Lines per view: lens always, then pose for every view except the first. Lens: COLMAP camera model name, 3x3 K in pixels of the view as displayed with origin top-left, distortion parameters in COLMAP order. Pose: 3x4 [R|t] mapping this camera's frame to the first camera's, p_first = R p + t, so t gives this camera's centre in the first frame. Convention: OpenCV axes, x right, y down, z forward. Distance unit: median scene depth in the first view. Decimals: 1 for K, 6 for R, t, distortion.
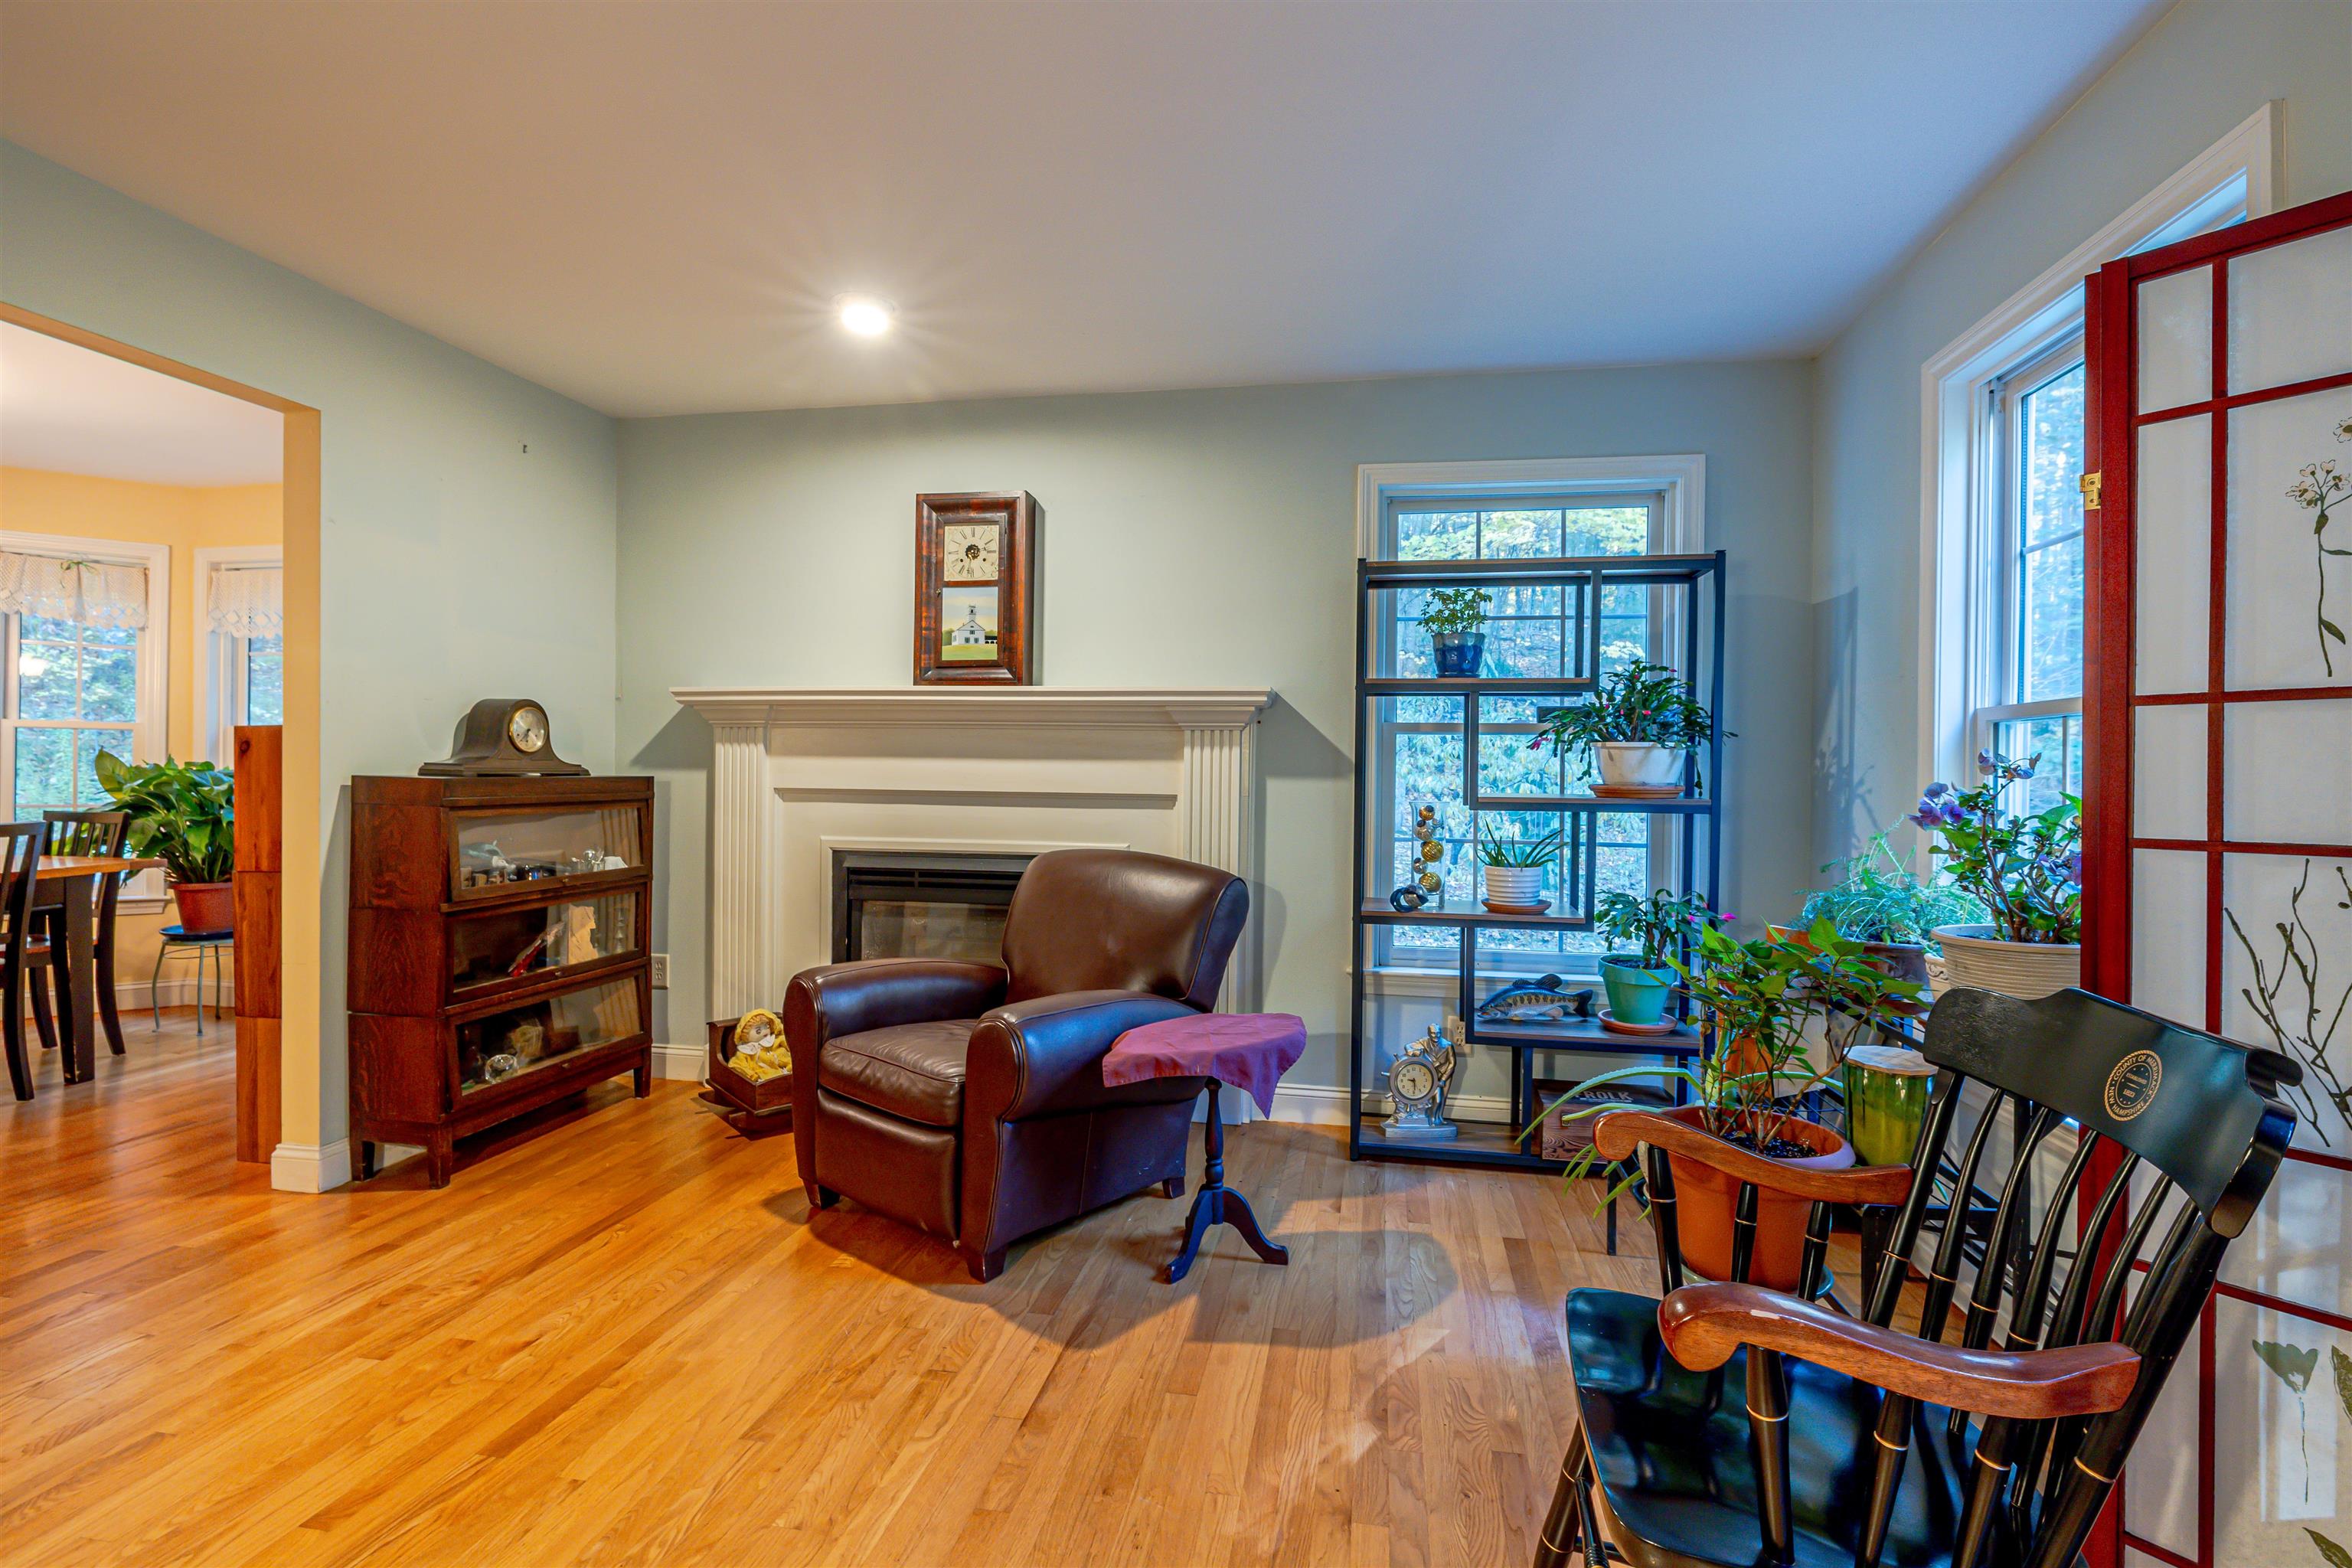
lens RADIAL K [[1125.7, 0, 1177.8], [0, 1125.7, 782.3], [0, 0, 1]] dist [-0.007633, 0.001306]
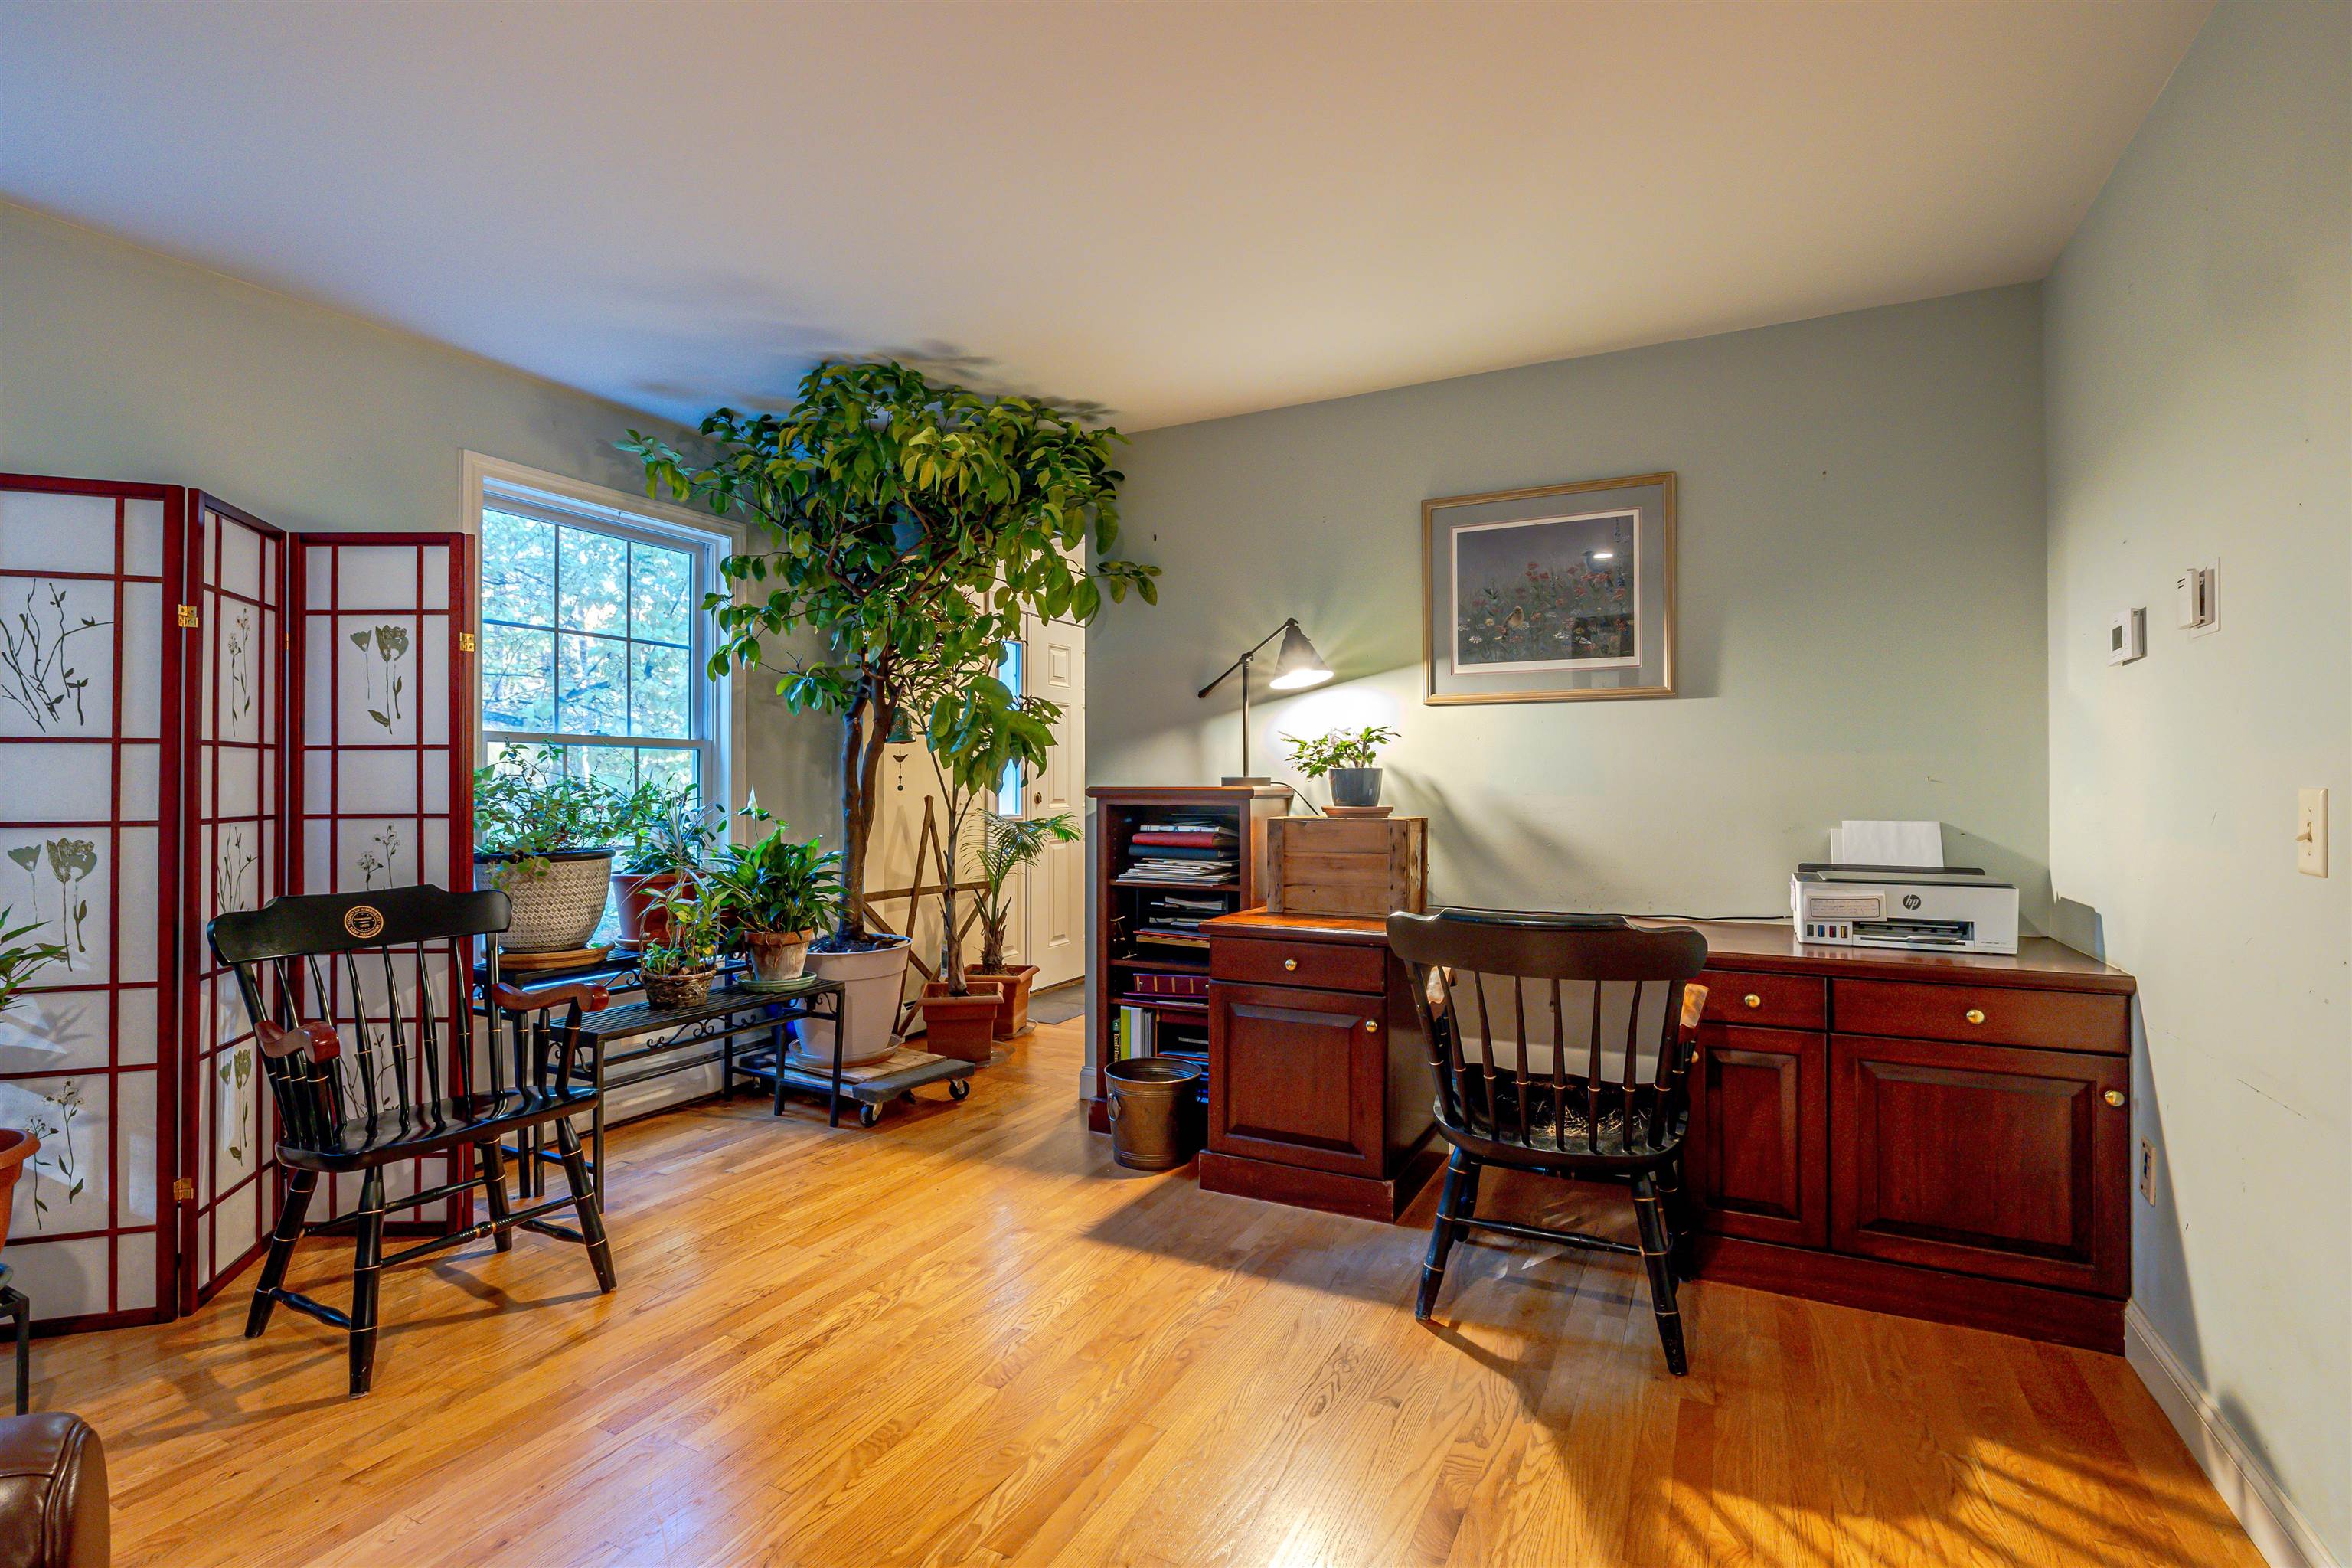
lens RADIAL K [[1125.7, 0, 1175.0], [0, 1125.7, 785.9], [0, 0, 1]] dist [-0.007633, 0.001306]
pose [[0.280675, -0.010476, 0.959746, -0.703147], [0.008568, 0.999928, 0.008409, -0.006645], [-0.959765, 0.005863, 0.280745, -1.171187]]
